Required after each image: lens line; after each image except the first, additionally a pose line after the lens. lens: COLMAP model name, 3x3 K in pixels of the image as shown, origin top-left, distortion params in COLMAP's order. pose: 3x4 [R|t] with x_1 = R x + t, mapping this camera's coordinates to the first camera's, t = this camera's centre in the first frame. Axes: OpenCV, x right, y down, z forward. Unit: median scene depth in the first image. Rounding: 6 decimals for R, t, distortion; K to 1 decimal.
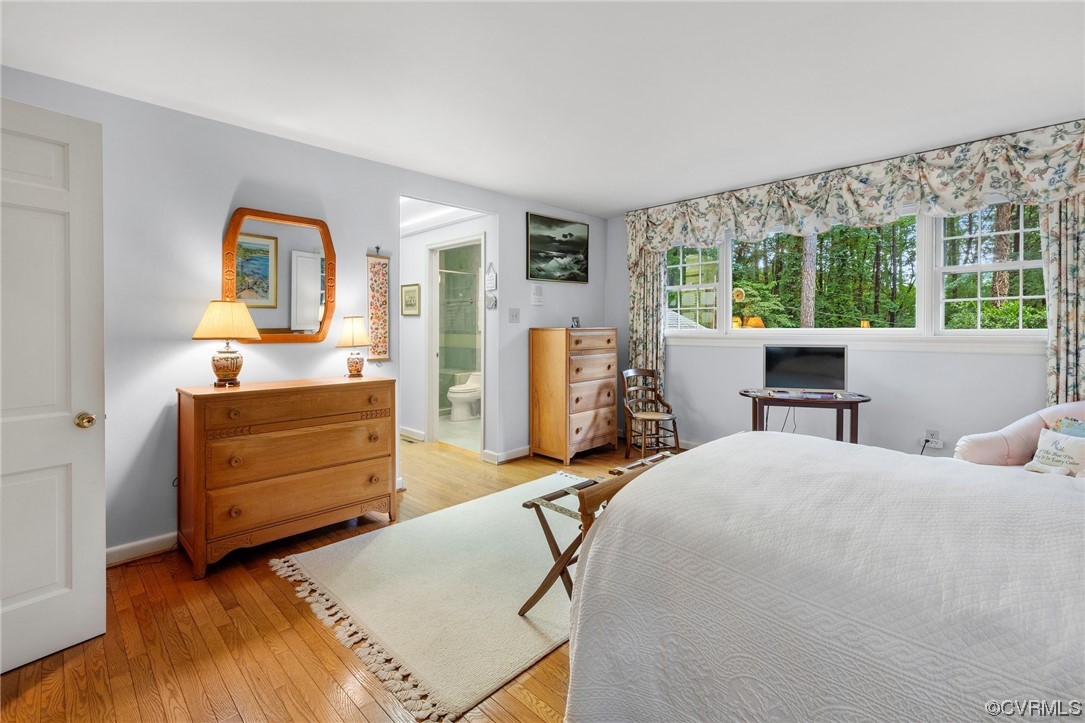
lens RADIAL K [[476.1, 0, 561.6], [0, 476.1, 335.8], [0, 0, 1]] dist [0.002608, 0.000443]
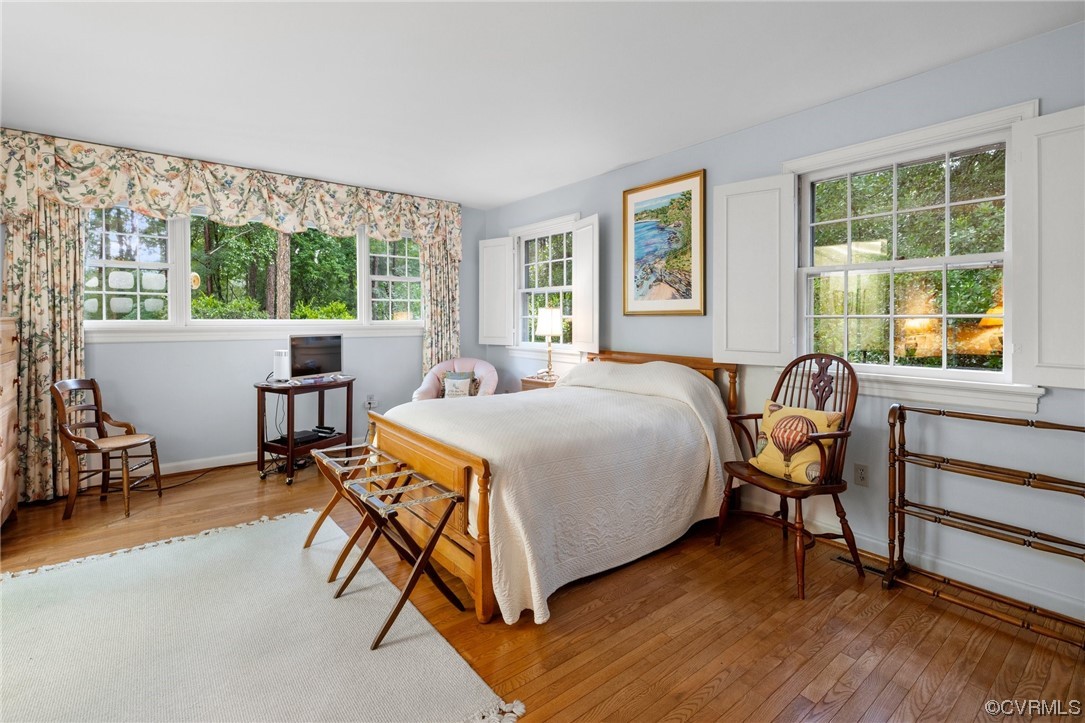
lens RADIAL K [[495.4, 0, 536.5], [0, 495.4, 319.6], [0, 0, 1]] dist [-0.001508, -0.000100]
pose [[0.145442, 0.005258, 0.989353, -0.473647], [0.015453, 0.999852, -0.007585, 0.000753], [-0.989246, 0.016392, 0.145339, 0.290166]]
